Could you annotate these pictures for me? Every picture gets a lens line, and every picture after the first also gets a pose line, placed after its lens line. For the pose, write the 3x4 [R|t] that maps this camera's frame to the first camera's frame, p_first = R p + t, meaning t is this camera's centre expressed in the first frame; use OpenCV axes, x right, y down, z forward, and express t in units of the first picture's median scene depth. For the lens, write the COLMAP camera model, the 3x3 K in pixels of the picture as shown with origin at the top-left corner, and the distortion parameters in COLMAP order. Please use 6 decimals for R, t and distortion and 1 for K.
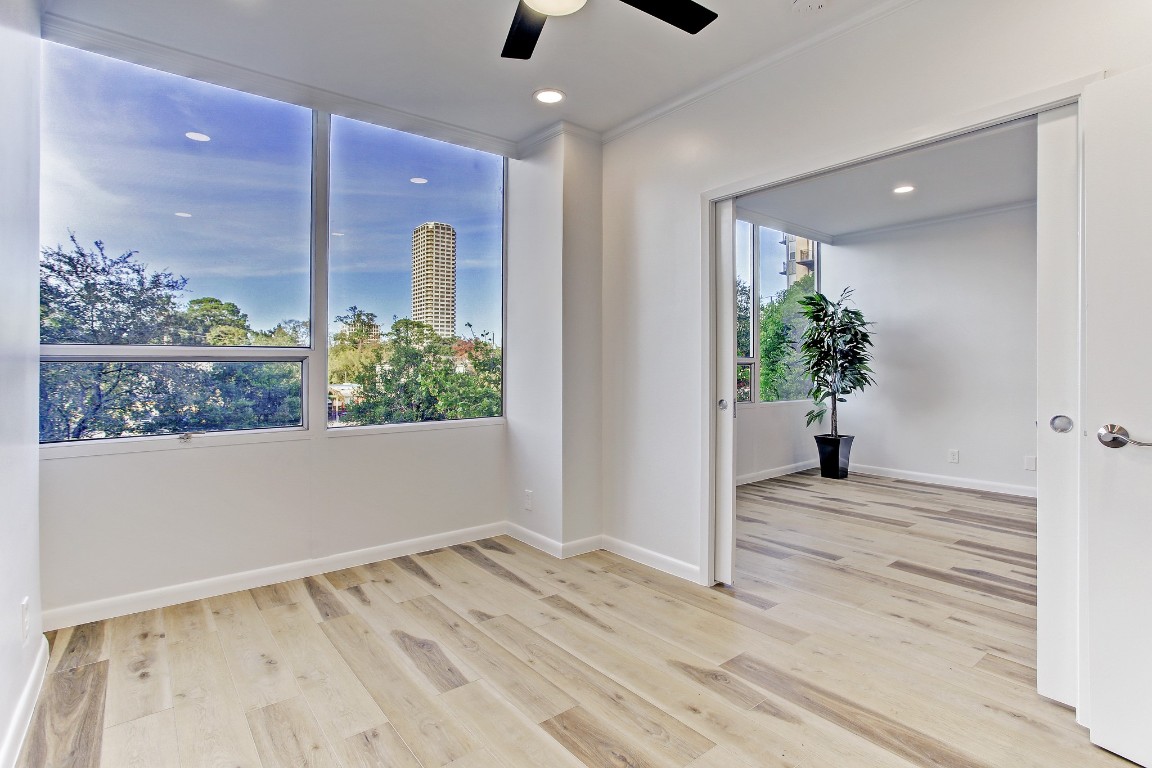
lens RADIAL K [[577.0, 0, 585.1], [0, 577.0, 373.3], [0, 0, 1]] dist [-0.067316, 0.046722]
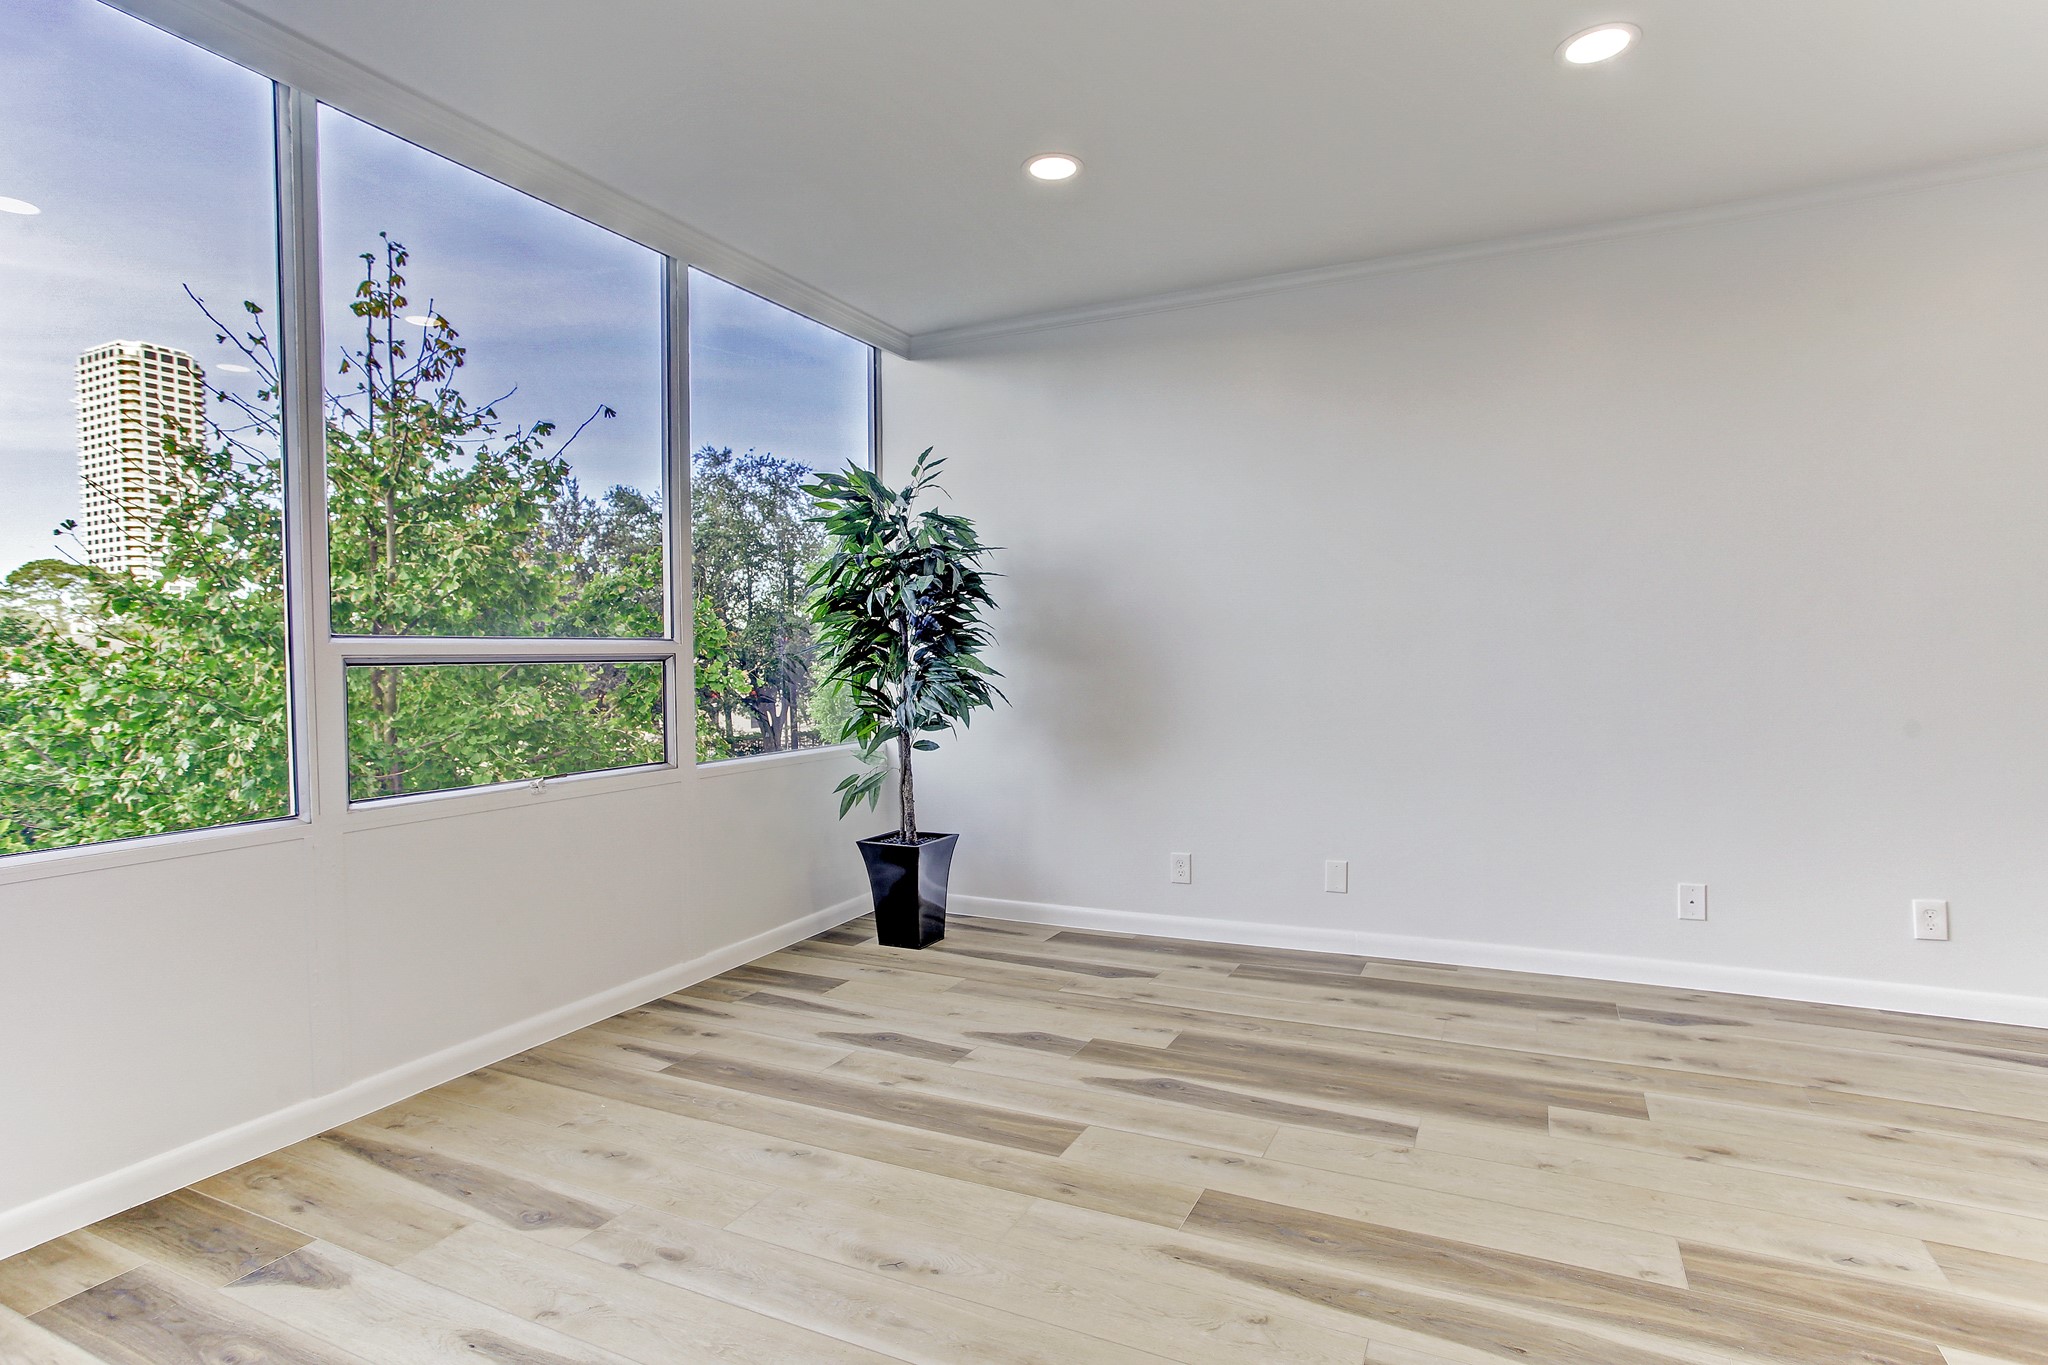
lens RADIAL K [[1025.8, 0, 1040.3], [0, 1025.8, 663.4], [0, 0, 1]] dist [-0.067316, 0.046722]
pose [[0.898811, -0.013447, 0.438130, 0.218216], [0.017156, 0.999843, -0.004508, -0.005087], [-0.438000, 0.011568, 0.898900, 0.337303]]
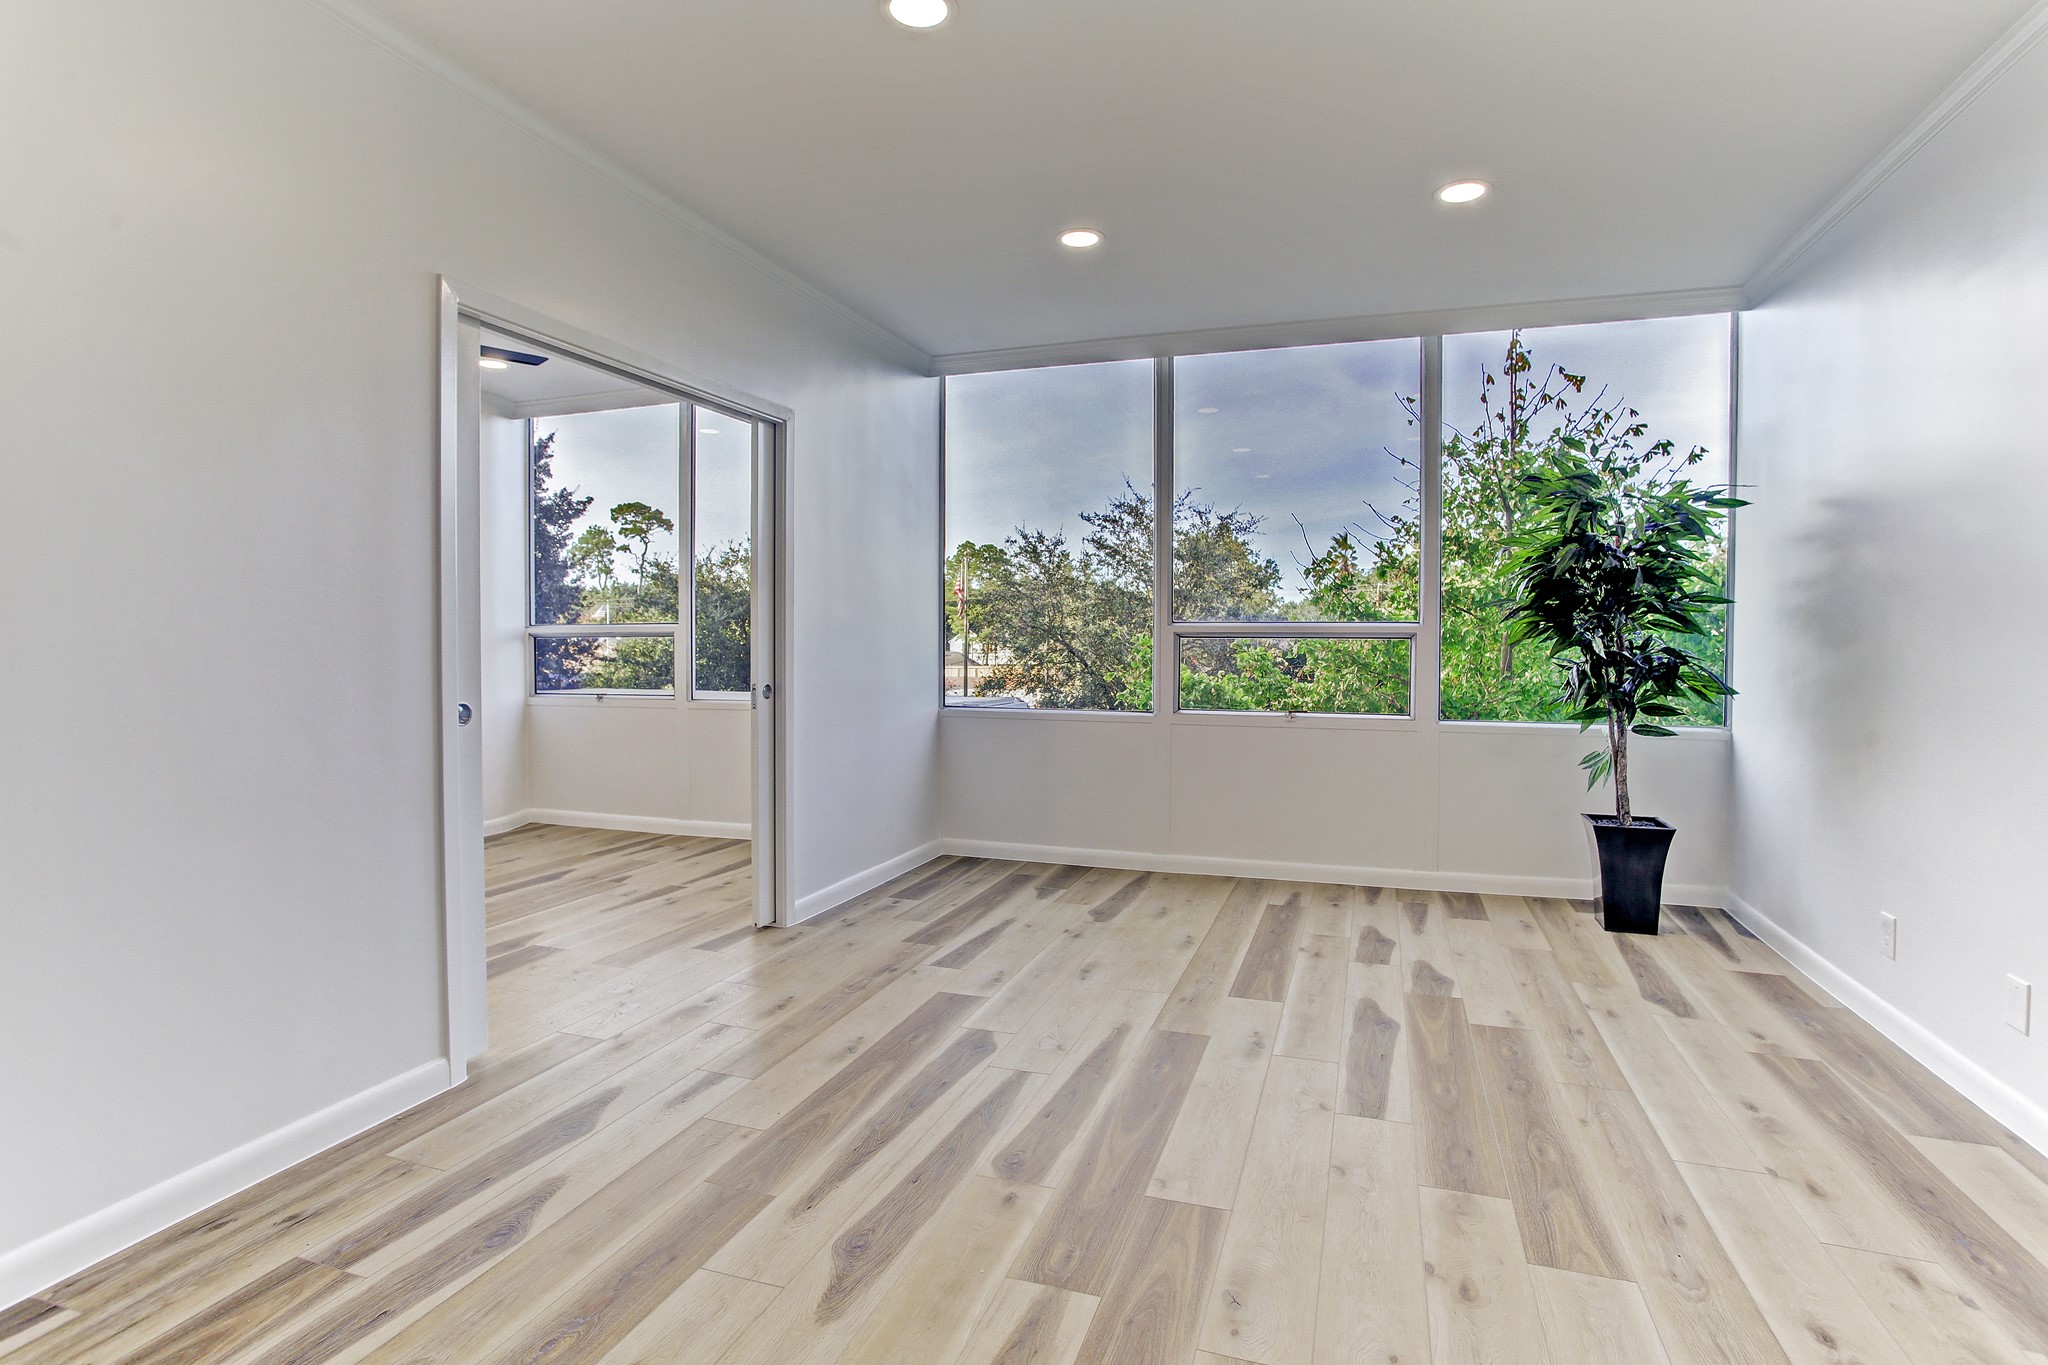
lens RADIAL K [[1025.8, 0, 1040.3], [0, 1025.8, 663.4], [0, 0, 1]] dist [-0.067316, 0.046722]
pose [[0.538534, 0.020564, -0.842353, 0.820339], [-0.012759, 0.999787, 0.016251, -0.003492], [0.842507, 0.001995, 0.538681, 0.304641]]
